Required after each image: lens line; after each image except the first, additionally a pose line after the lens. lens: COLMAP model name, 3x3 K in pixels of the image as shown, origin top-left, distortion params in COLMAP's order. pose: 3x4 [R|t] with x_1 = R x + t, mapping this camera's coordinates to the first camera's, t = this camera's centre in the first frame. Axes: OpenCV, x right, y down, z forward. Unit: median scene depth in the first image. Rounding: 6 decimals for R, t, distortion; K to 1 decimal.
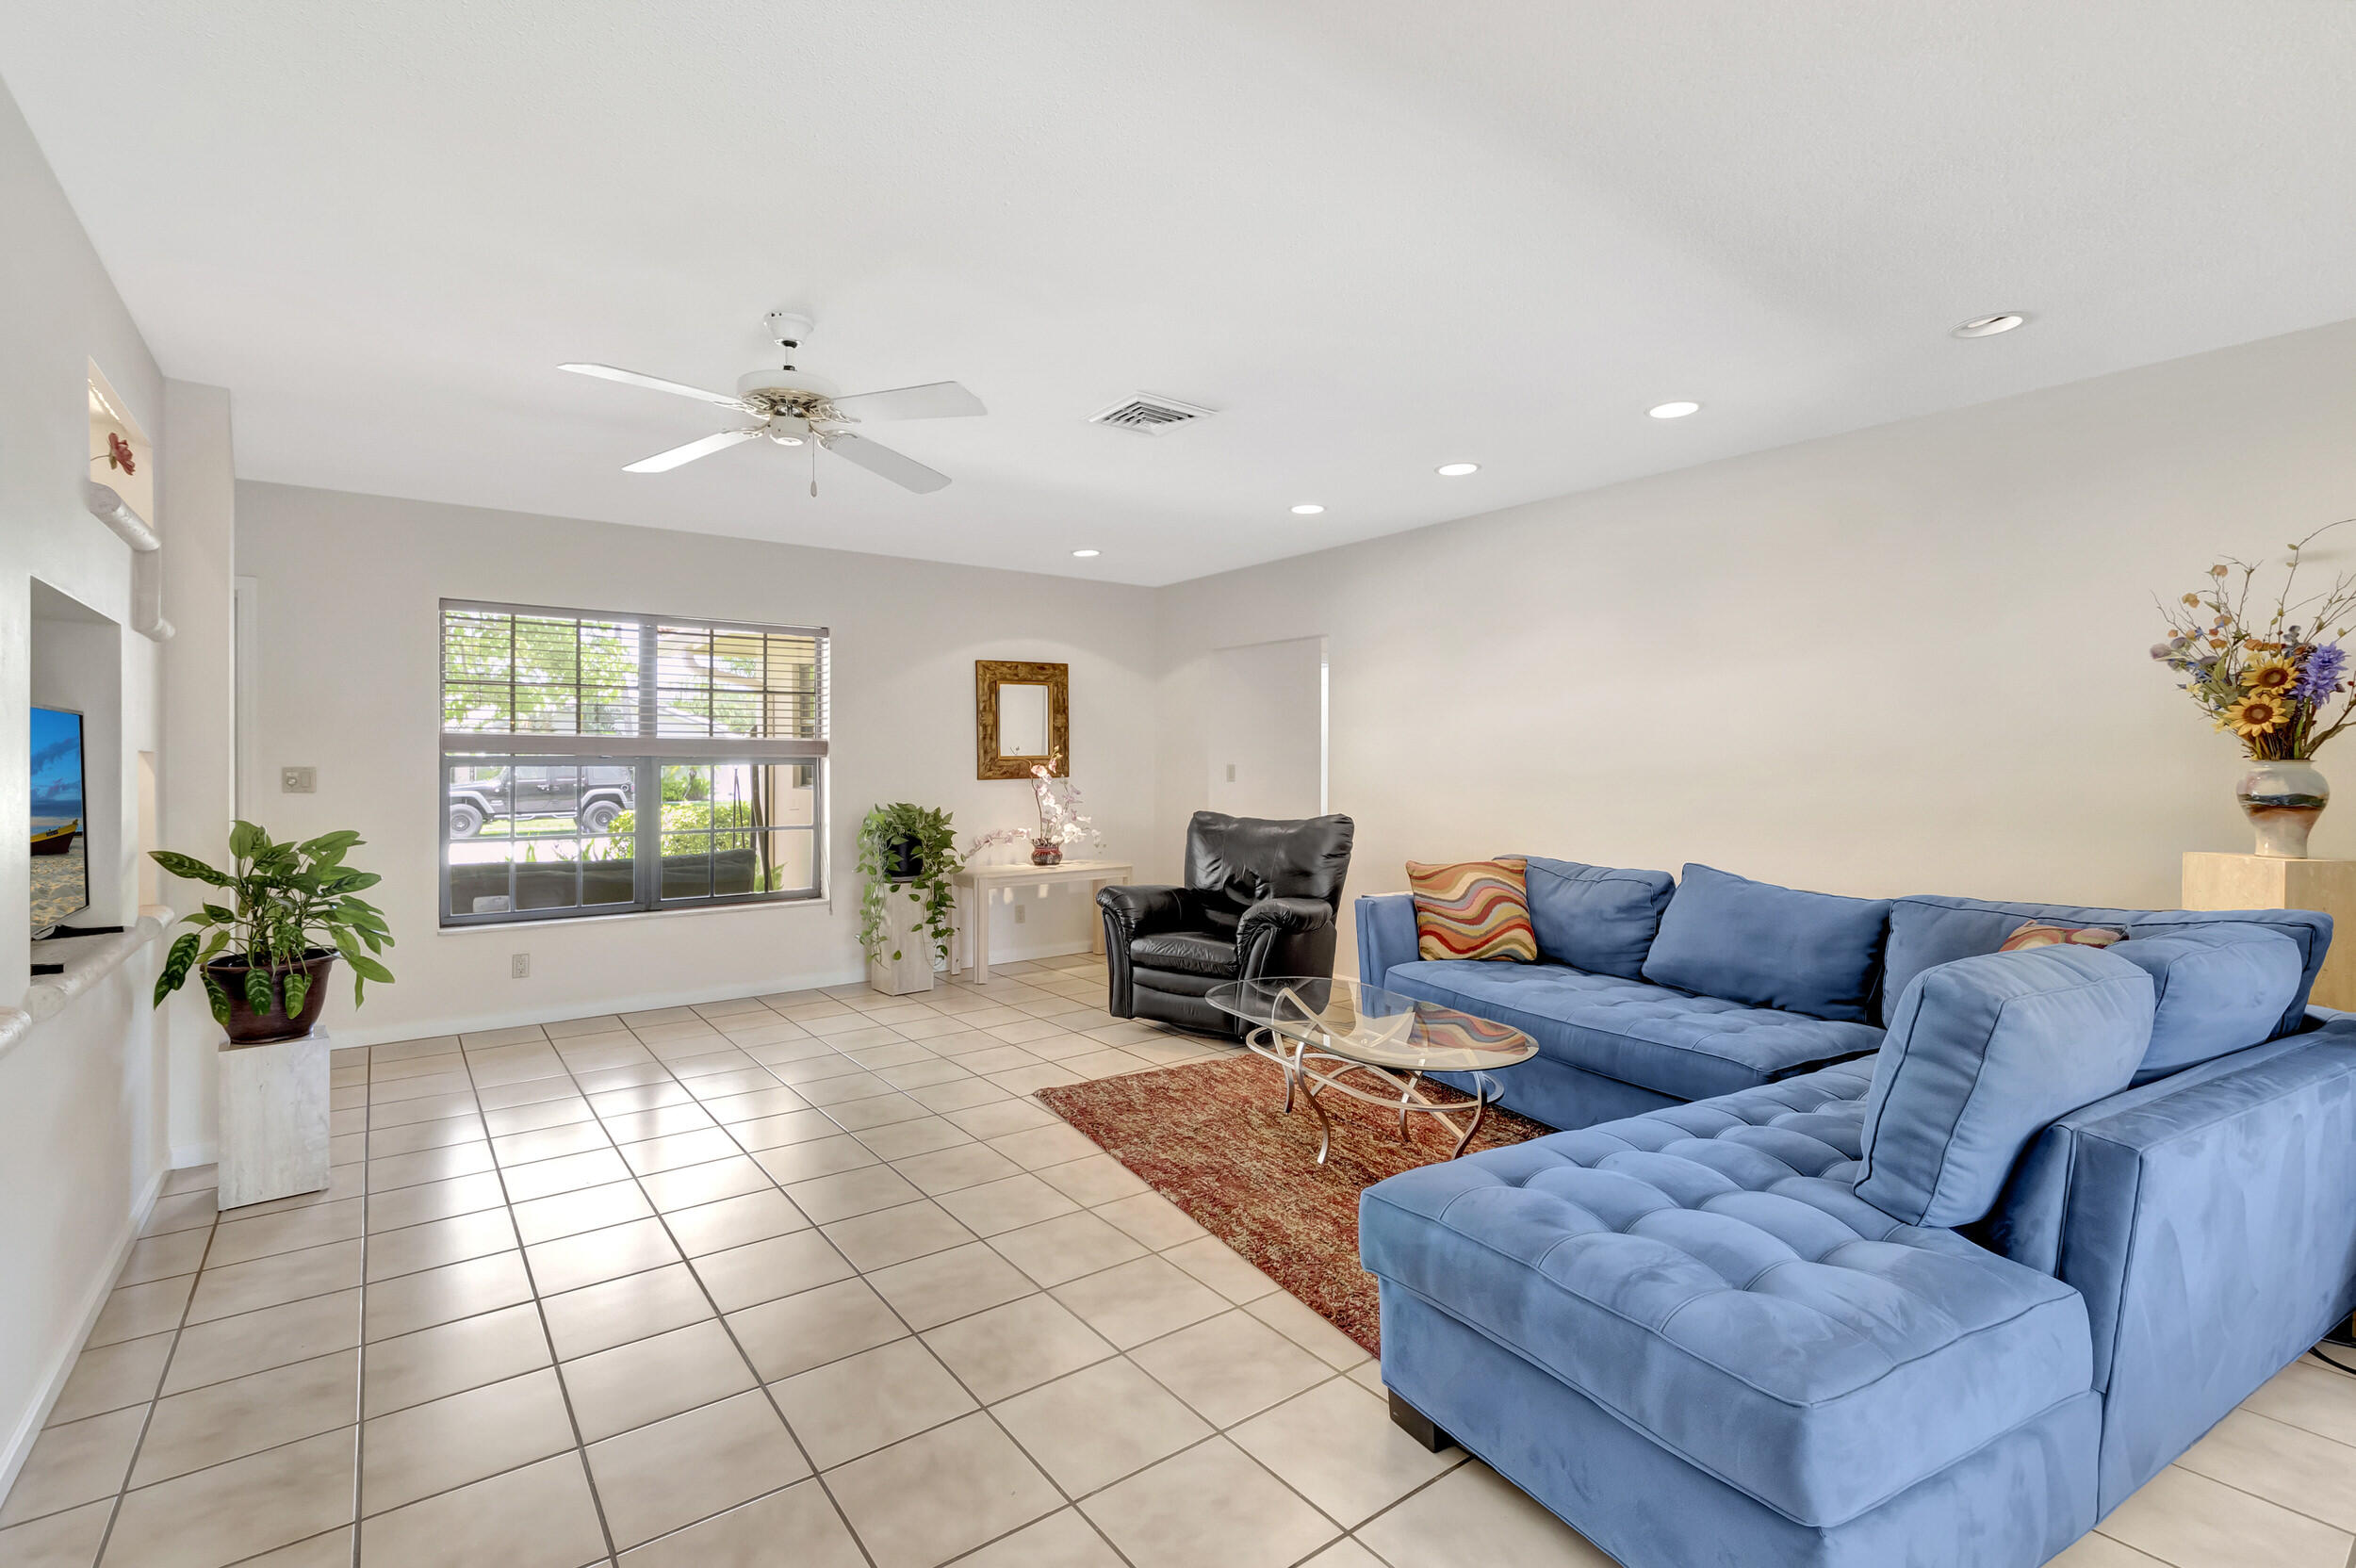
lens RADIAL K [[1067.4, 0, 1178.0], [0, 1067.4, 784.0], [0, 0, 1]] dist [0.000102, 0.000266]
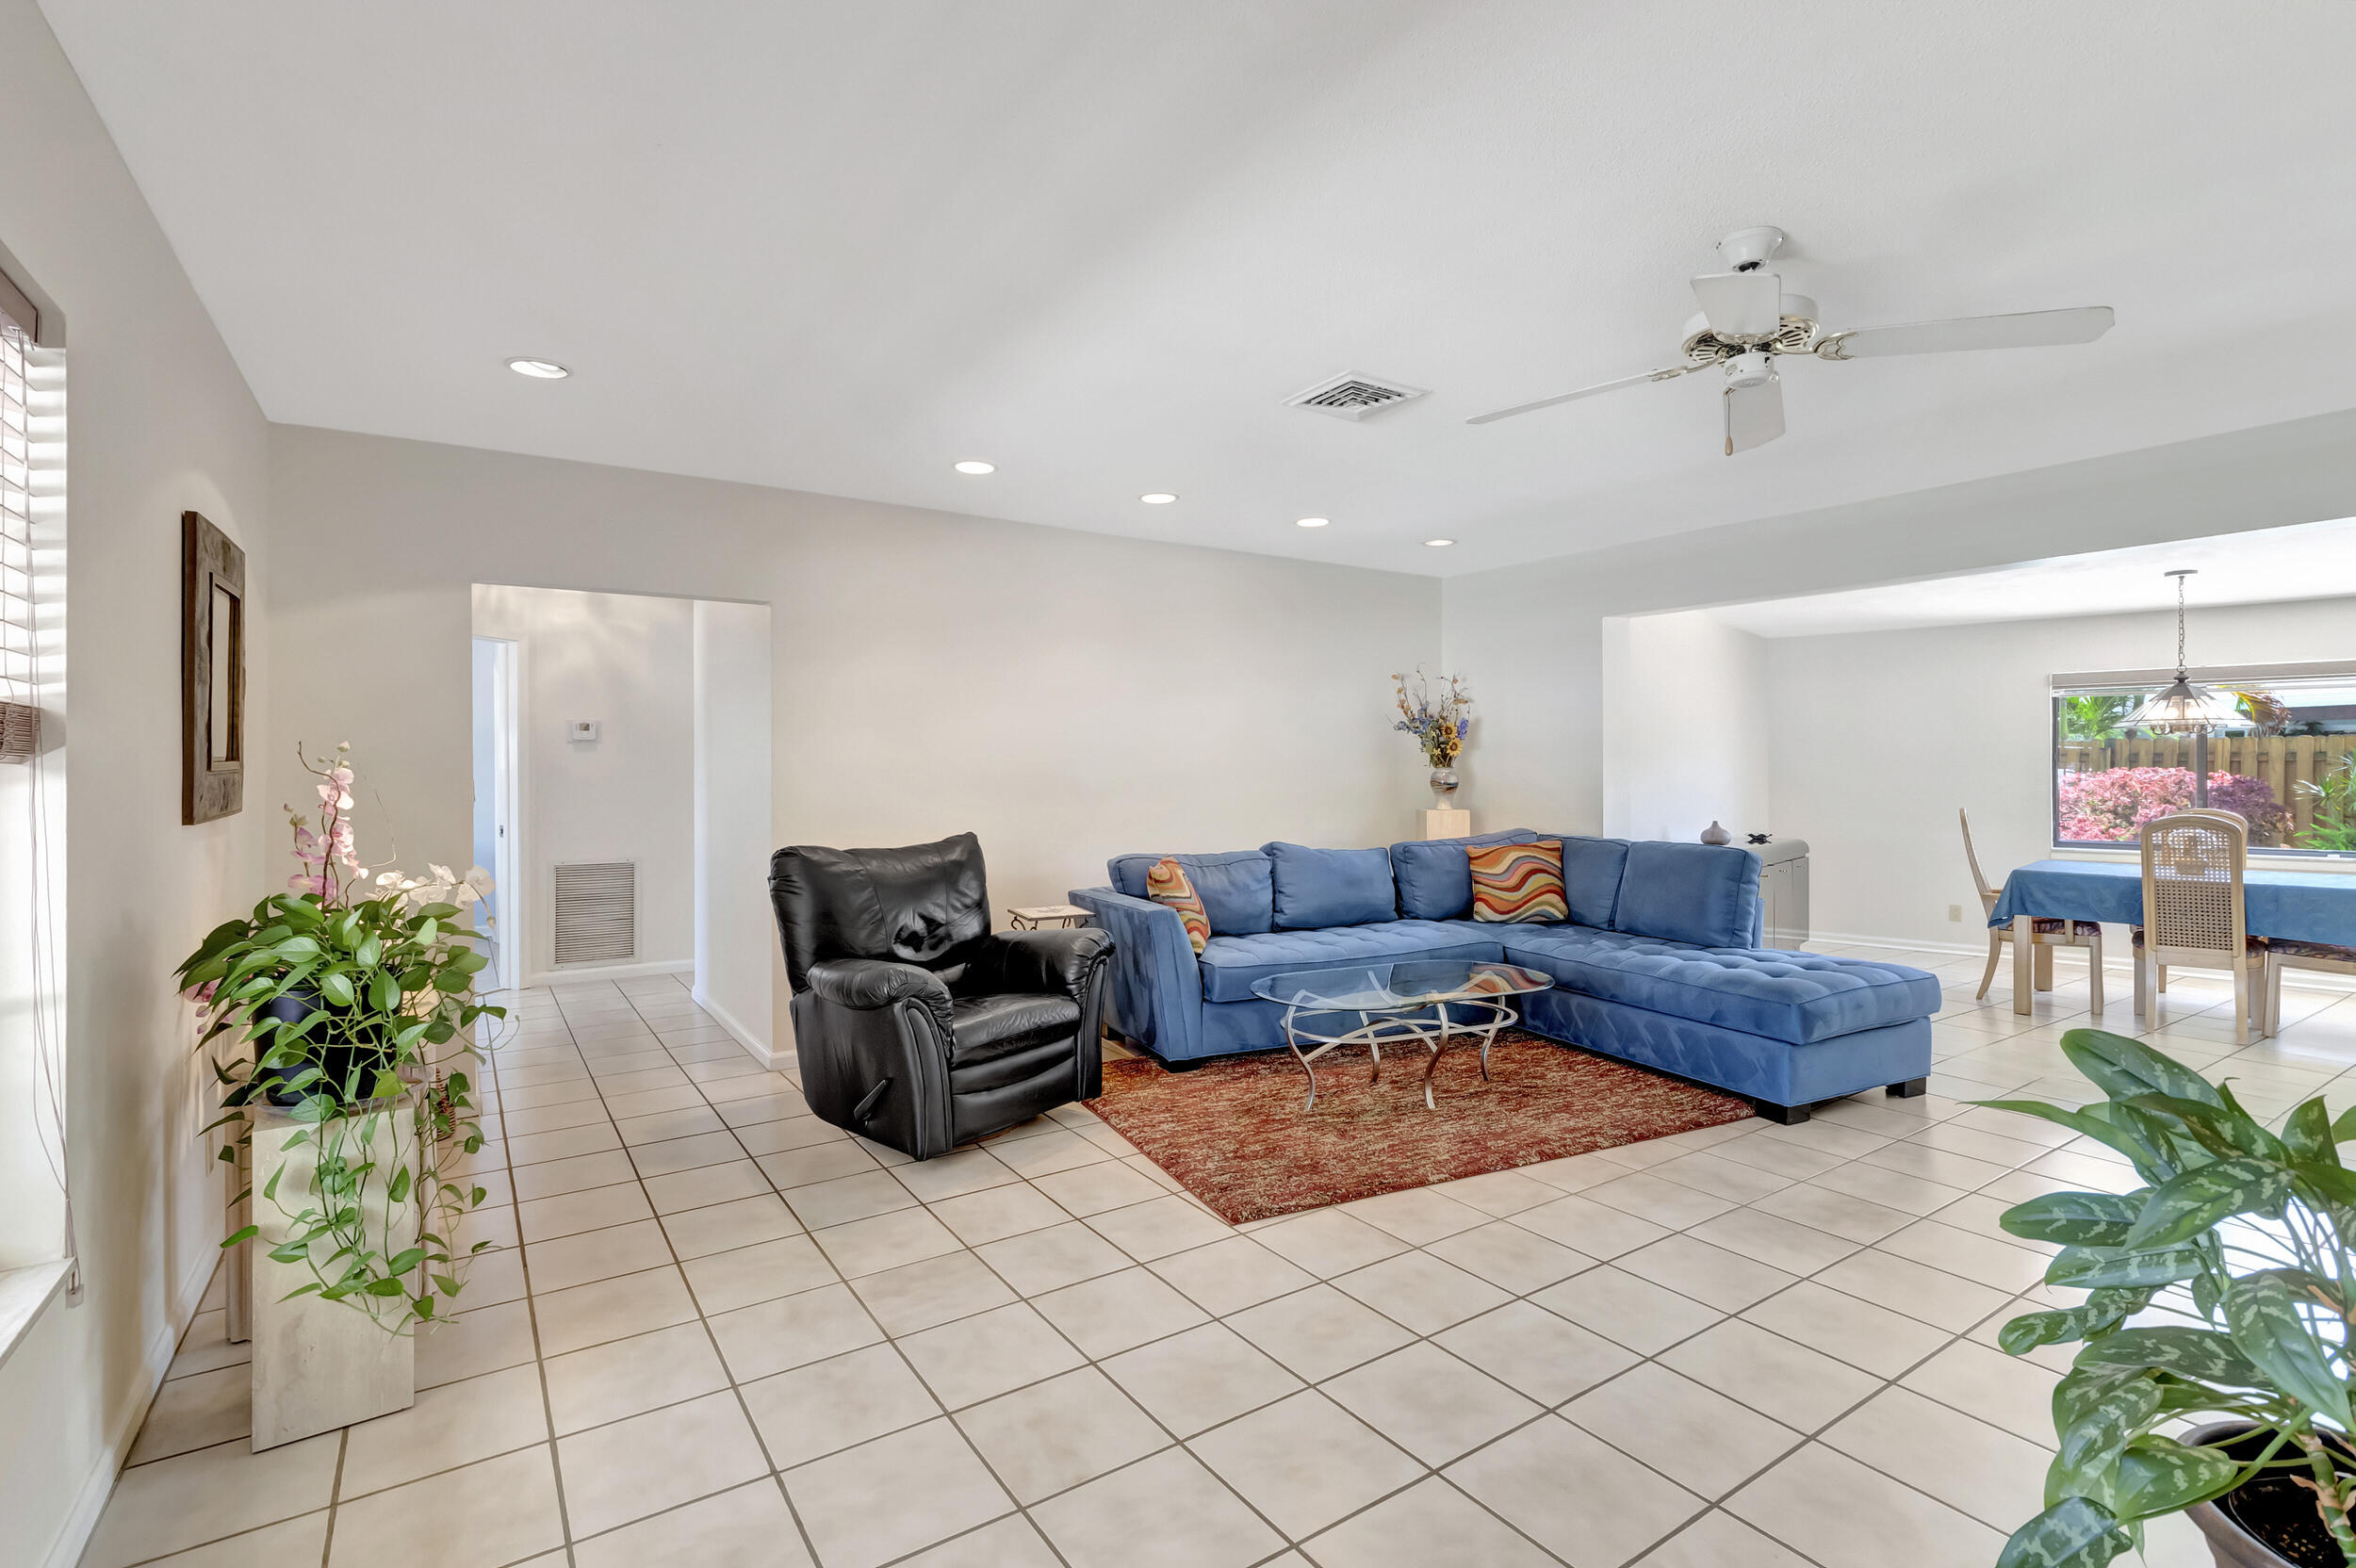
lens RADIAL K [[1091.4, 0, 1167.5], [0, 1091.4, 772.8], [0, 0, 1]] dist [0.032167, -0.000073]
pose [[0.050343, -0.005981, 0.998714, -1.031901], [0.026235, 0.999645, 0.004664, -0.025954], [-0.998387, 0.025966, 0.050482, 1.164314]]
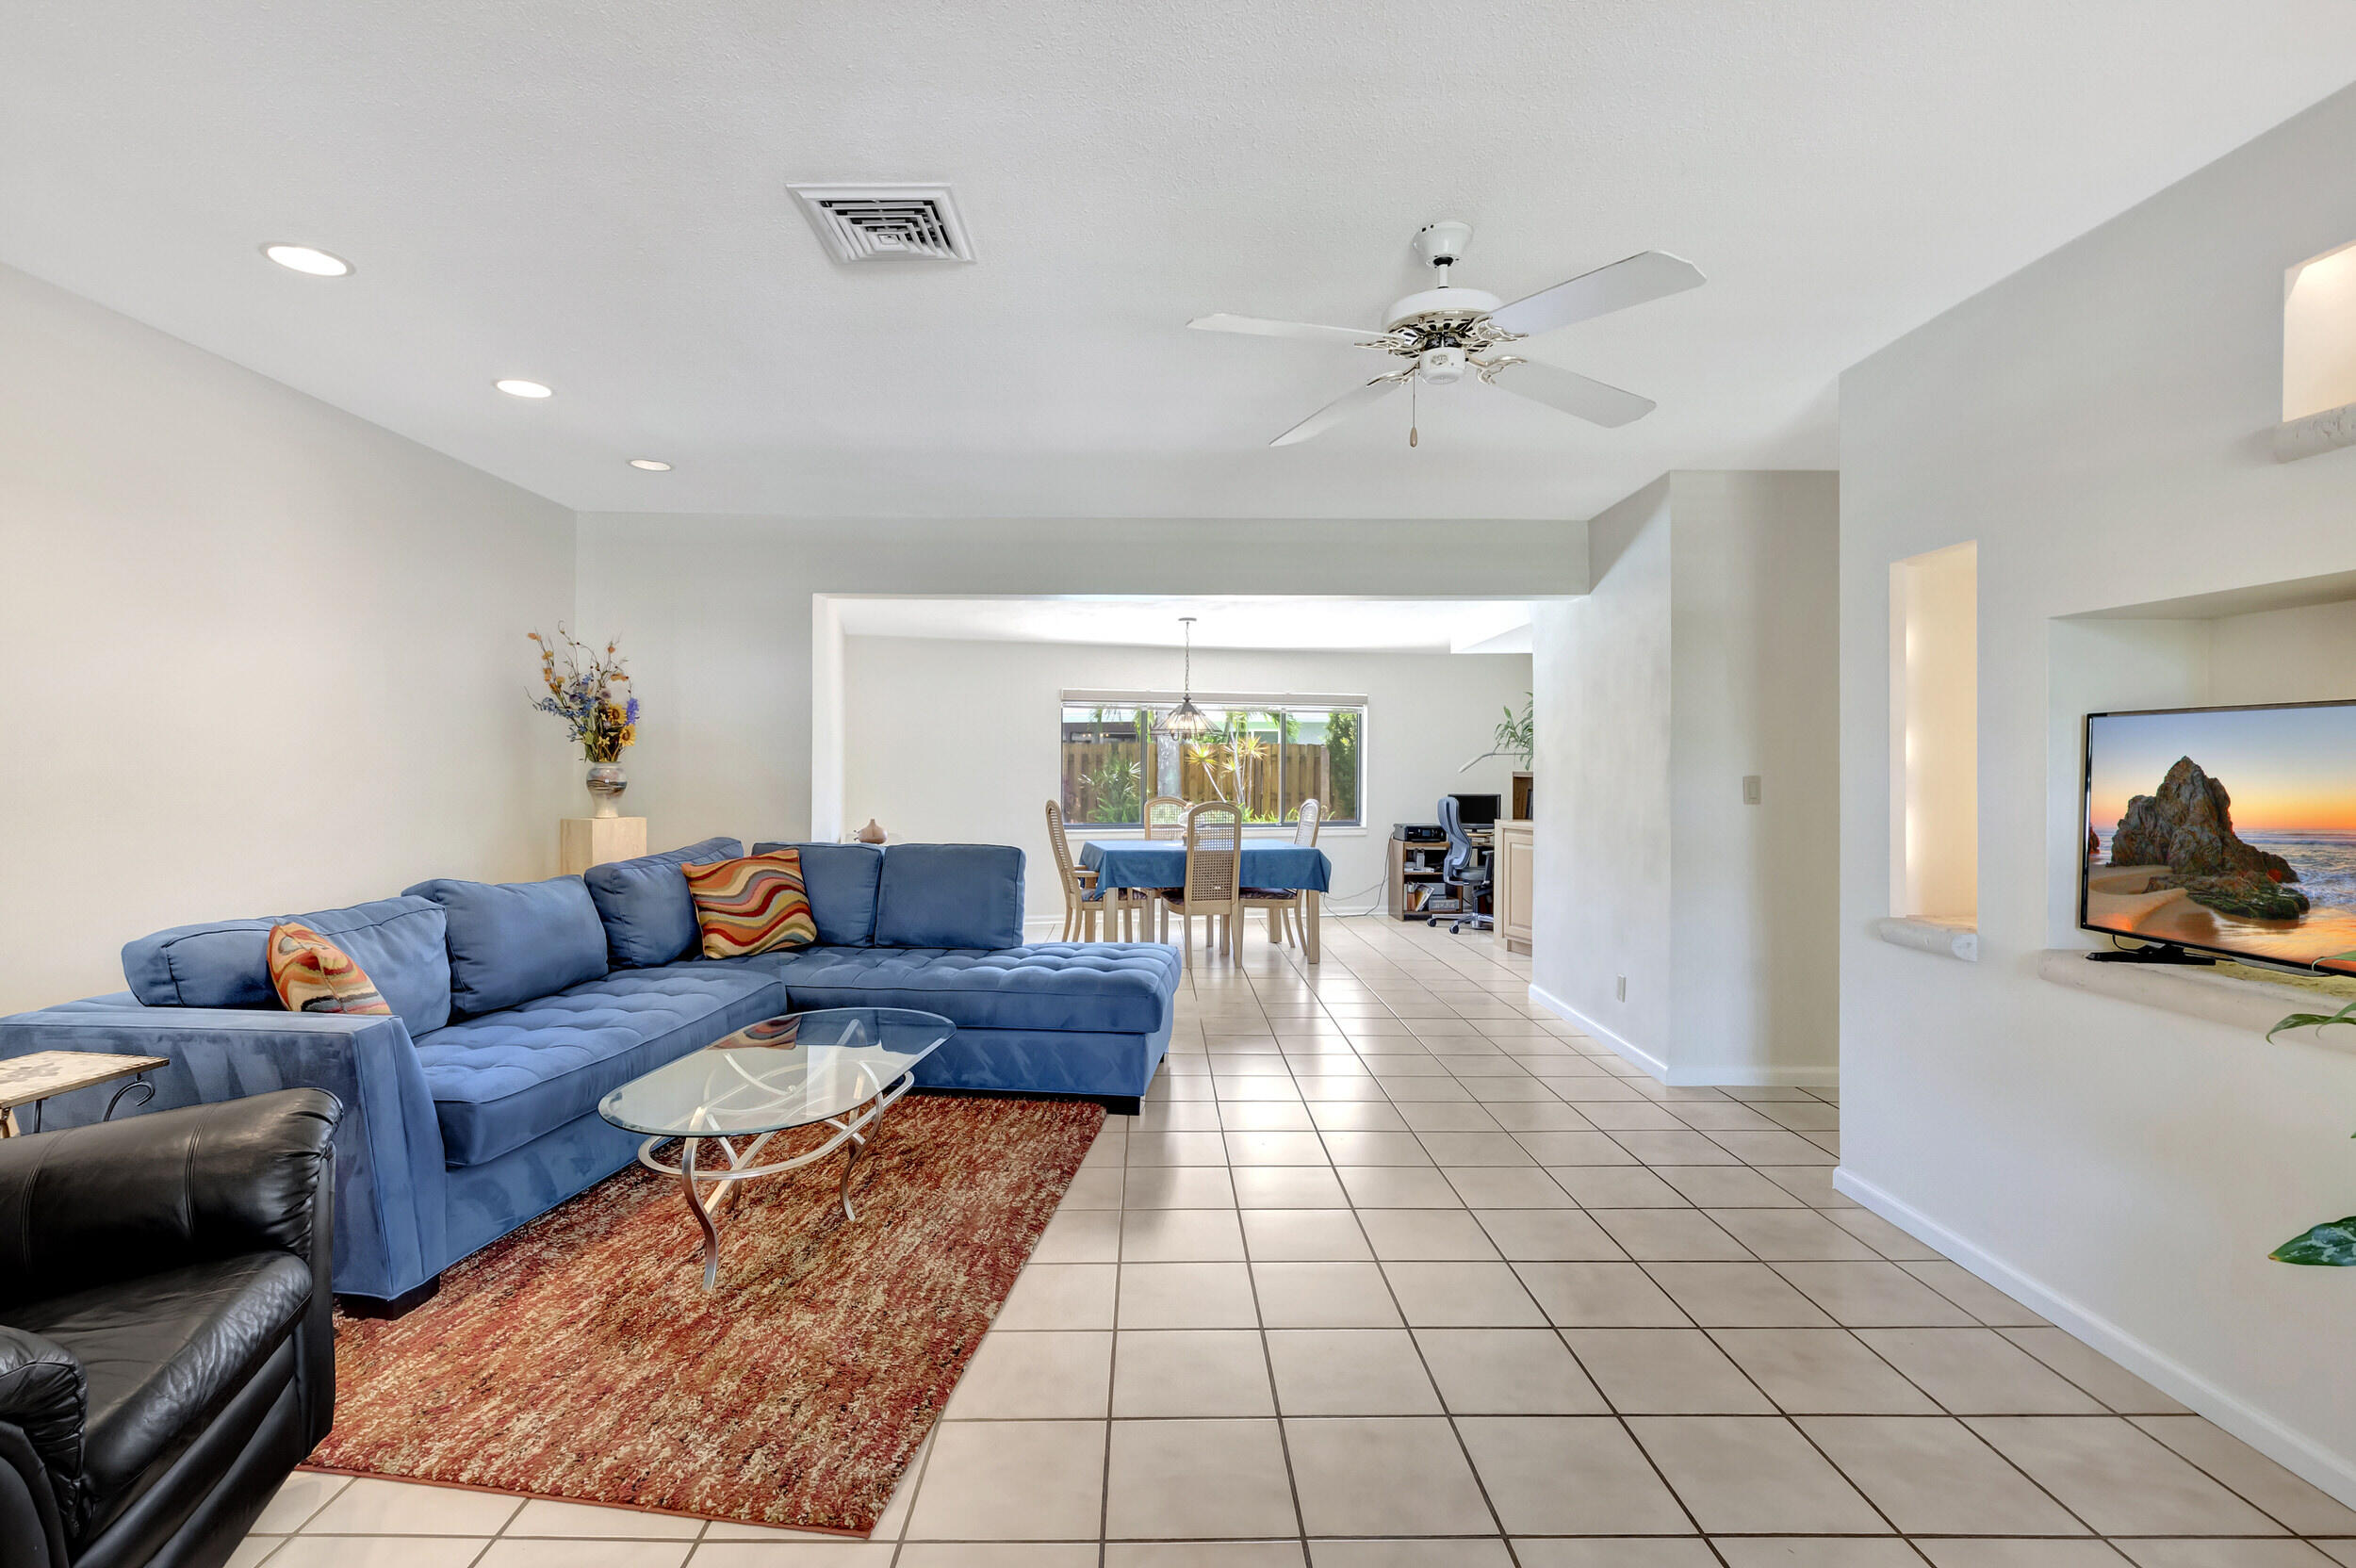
lens RADIAL K [[1088.5, 0, 1173.3], [0, 1088.5, 756.5], [0, 0, 1]] dist [-0.001702, -0.000611]
pose [[-0.809235, 0.000958, 0.587485, -0.574038], [0.009658, 0.999885, 0.011673, -0.030481], [-0.587406, 0.015120, -0.809151, 1.488427]]
